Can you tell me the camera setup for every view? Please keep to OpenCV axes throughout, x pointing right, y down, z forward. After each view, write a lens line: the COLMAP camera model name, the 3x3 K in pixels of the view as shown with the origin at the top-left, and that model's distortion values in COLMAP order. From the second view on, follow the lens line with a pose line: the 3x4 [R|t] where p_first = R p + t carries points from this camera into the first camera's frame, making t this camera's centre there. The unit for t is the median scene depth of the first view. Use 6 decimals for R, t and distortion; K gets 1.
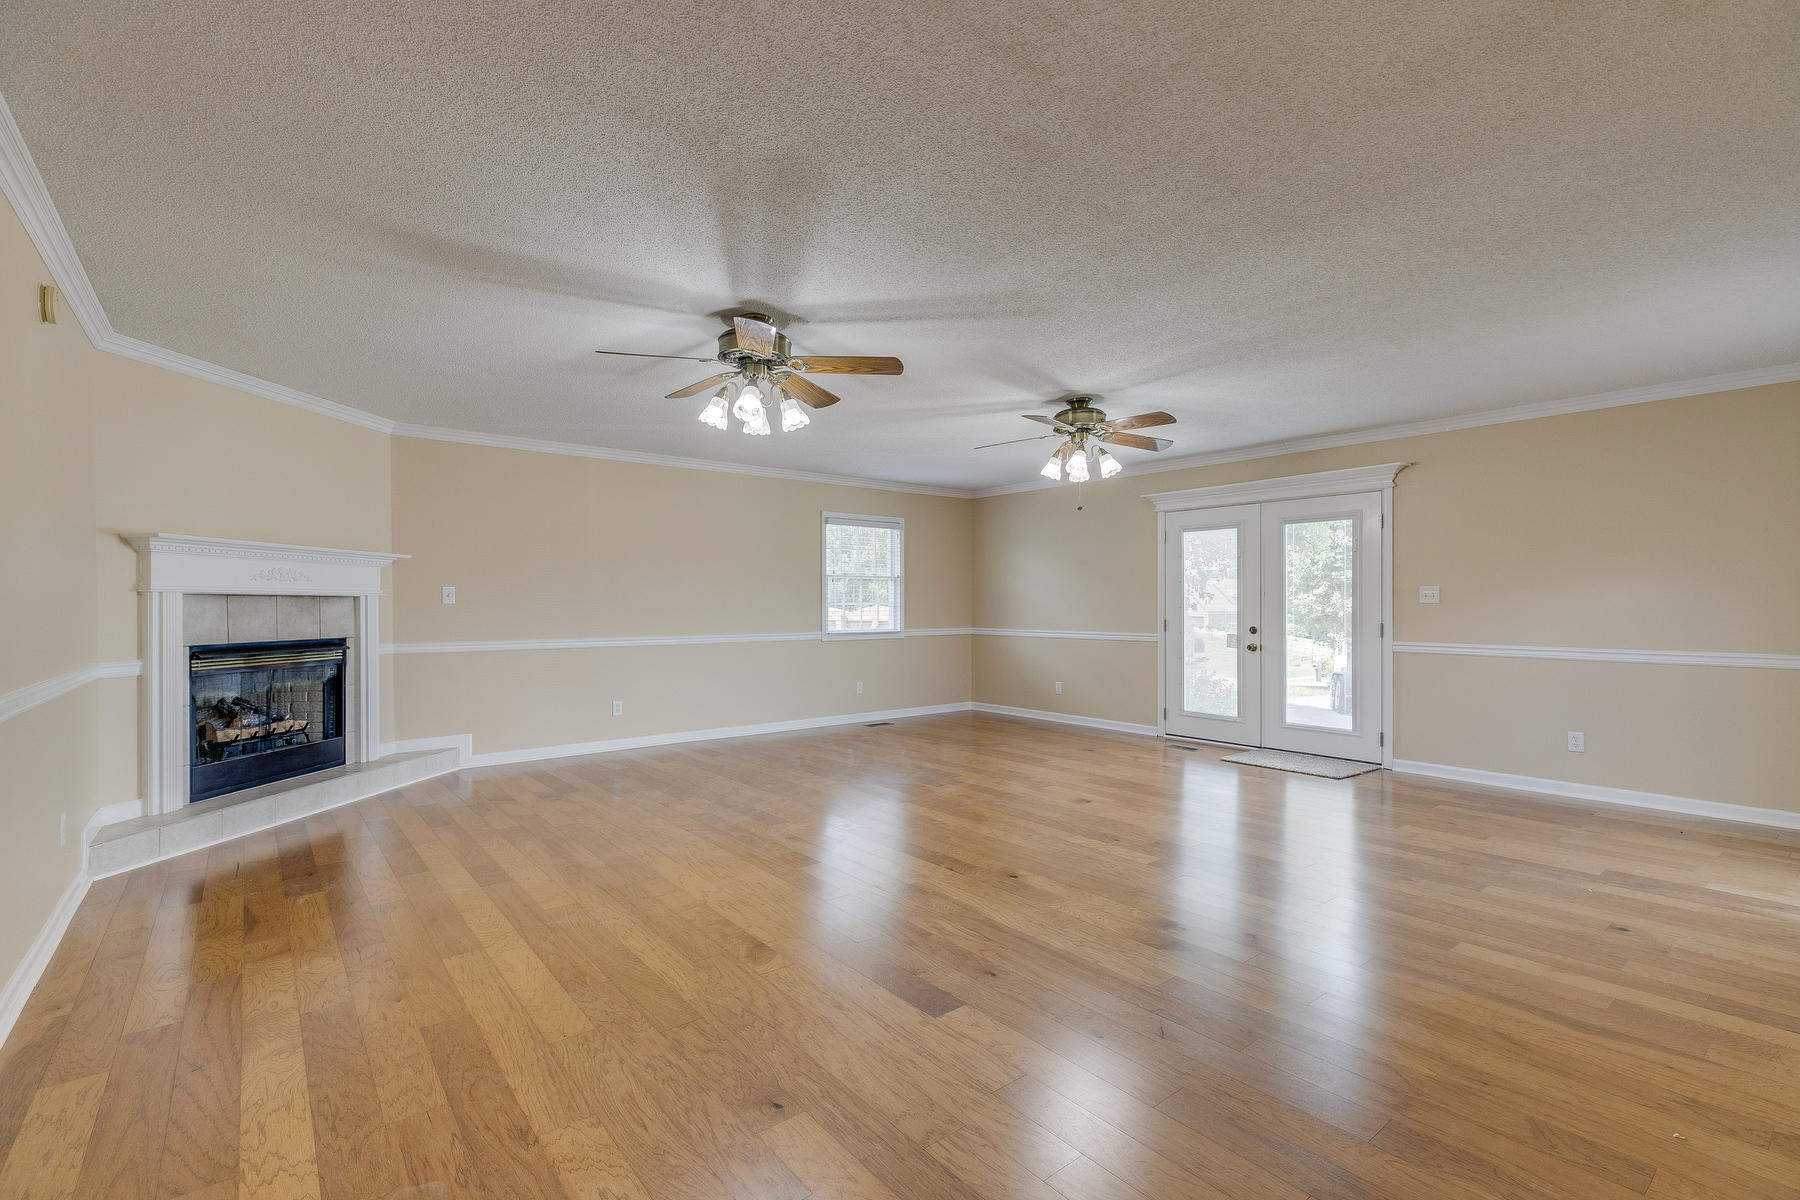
lens RADIAL K [[814.6, 0, 901.7], [0, 814.6, 598.4], [0, 0, 1]] dist [0.003956, 0.000466]
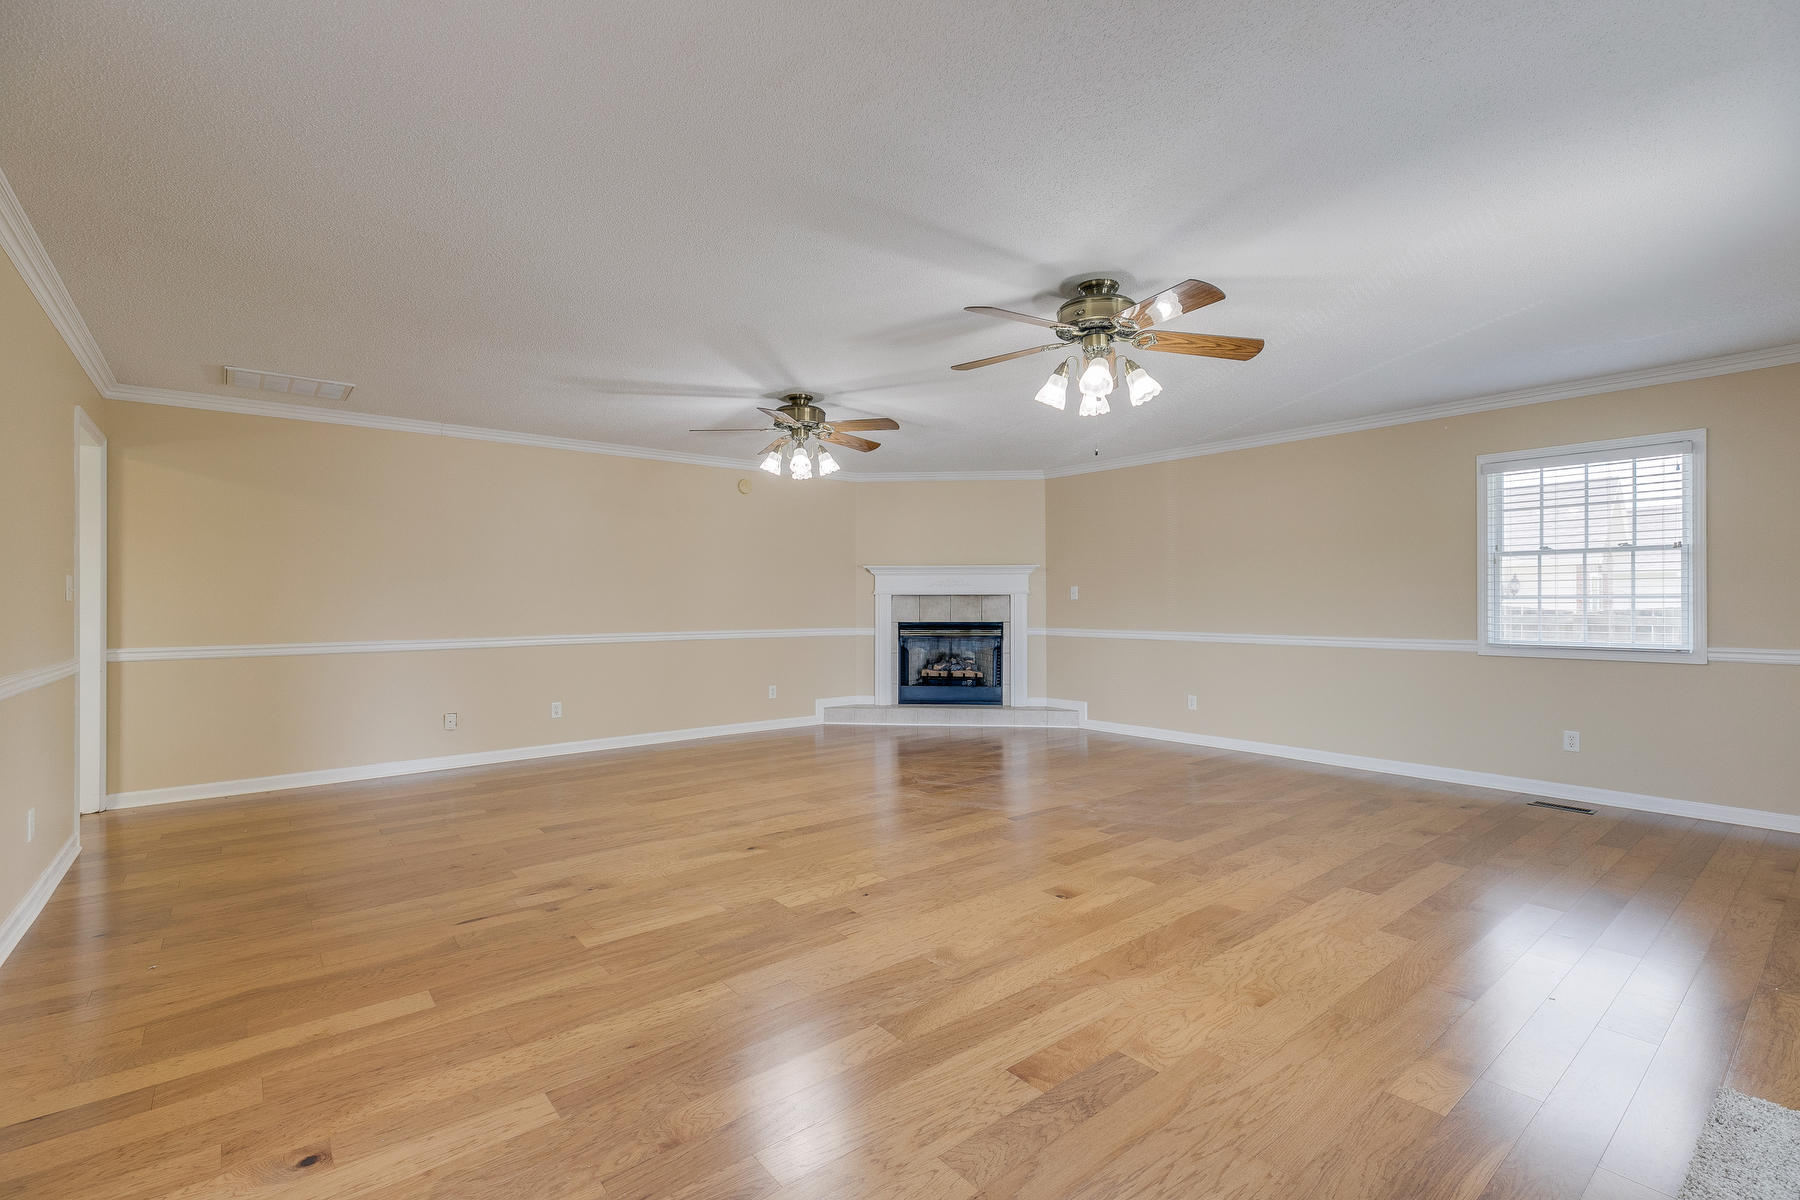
lens RADIAL K [[814.6, 0, 901.7], [0, 814.6, 598.4], [0, 0, 1]] dist [0.003956, 0.000466]
pose [[-0.000752, -0.002040, -0.999998, 0.926420], [0.010360, 0.999944, -0.002048, 0.005999], [0.999946, -0.010362, -0.000731, 0.902182]]
